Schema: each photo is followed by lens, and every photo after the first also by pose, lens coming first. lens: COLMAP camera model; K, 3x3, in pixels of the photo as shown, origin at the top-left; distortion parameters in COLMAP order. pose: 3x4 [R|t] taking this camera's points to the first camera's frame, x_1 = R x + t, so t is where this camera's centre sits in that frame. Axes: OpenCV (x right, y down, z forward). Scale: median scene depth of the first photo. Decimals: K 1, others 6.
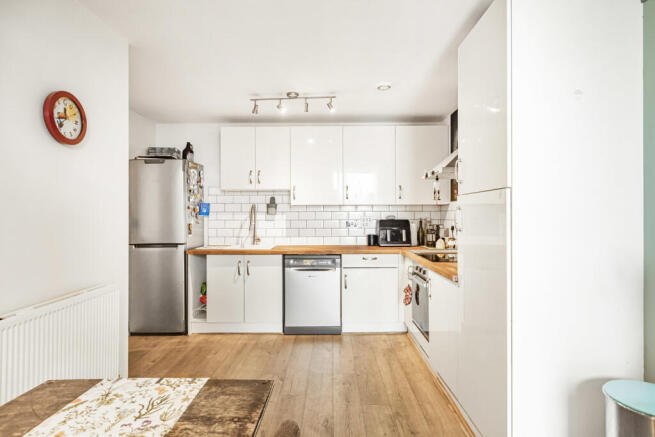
lens RADIAL K [[359.3, 0, 331.9], [0, 359.3, 214.4], [0, 0, 1]] dist [-0.003850, 0.002767]
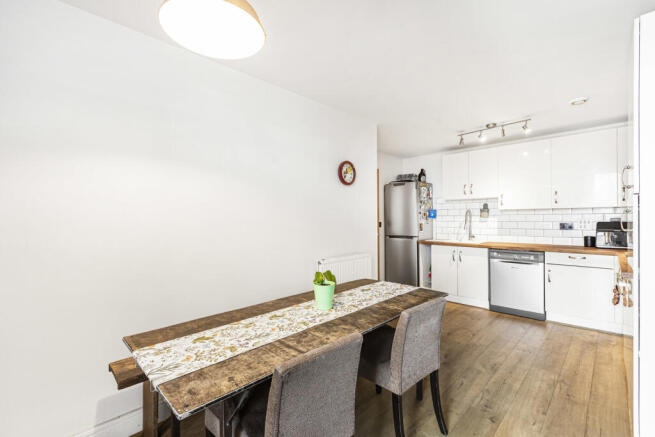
lens RADIAL K [[290.1, 0, 317.4], [0, 290.1, 218.3], [0, 0, 1]] dist [-0.019963, 0.000407]
pose [[0.692446, -0.001083, -0.721468, 0.181618], [0.002728, 0.999996, 0.001116, 0.001533], [0.721464, -0.002741, 0.692446, -0.156505]]
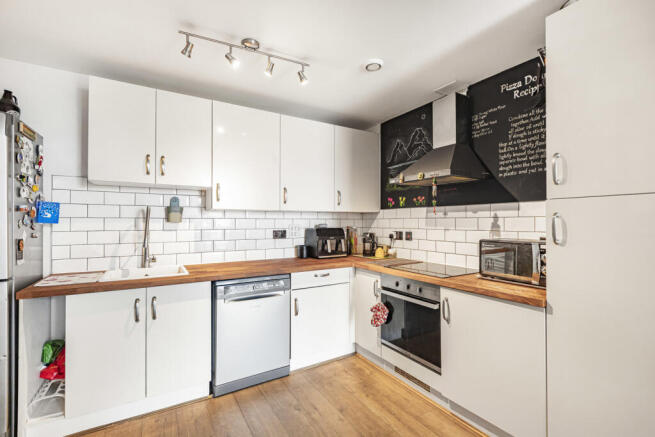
lens RADIAL K [[297.9, 0, 331.5], [0, 297.9, 221.2], [0, 0, 1]] dist [0.001749, -0.001511]
pose [[0.854243, 0.004357, 0.519856, -0.235367], [-0.005106, 0.999987, 0.000010, -0.003353], [-0.519849, -0.002663, 0.854254, 0.391738]]
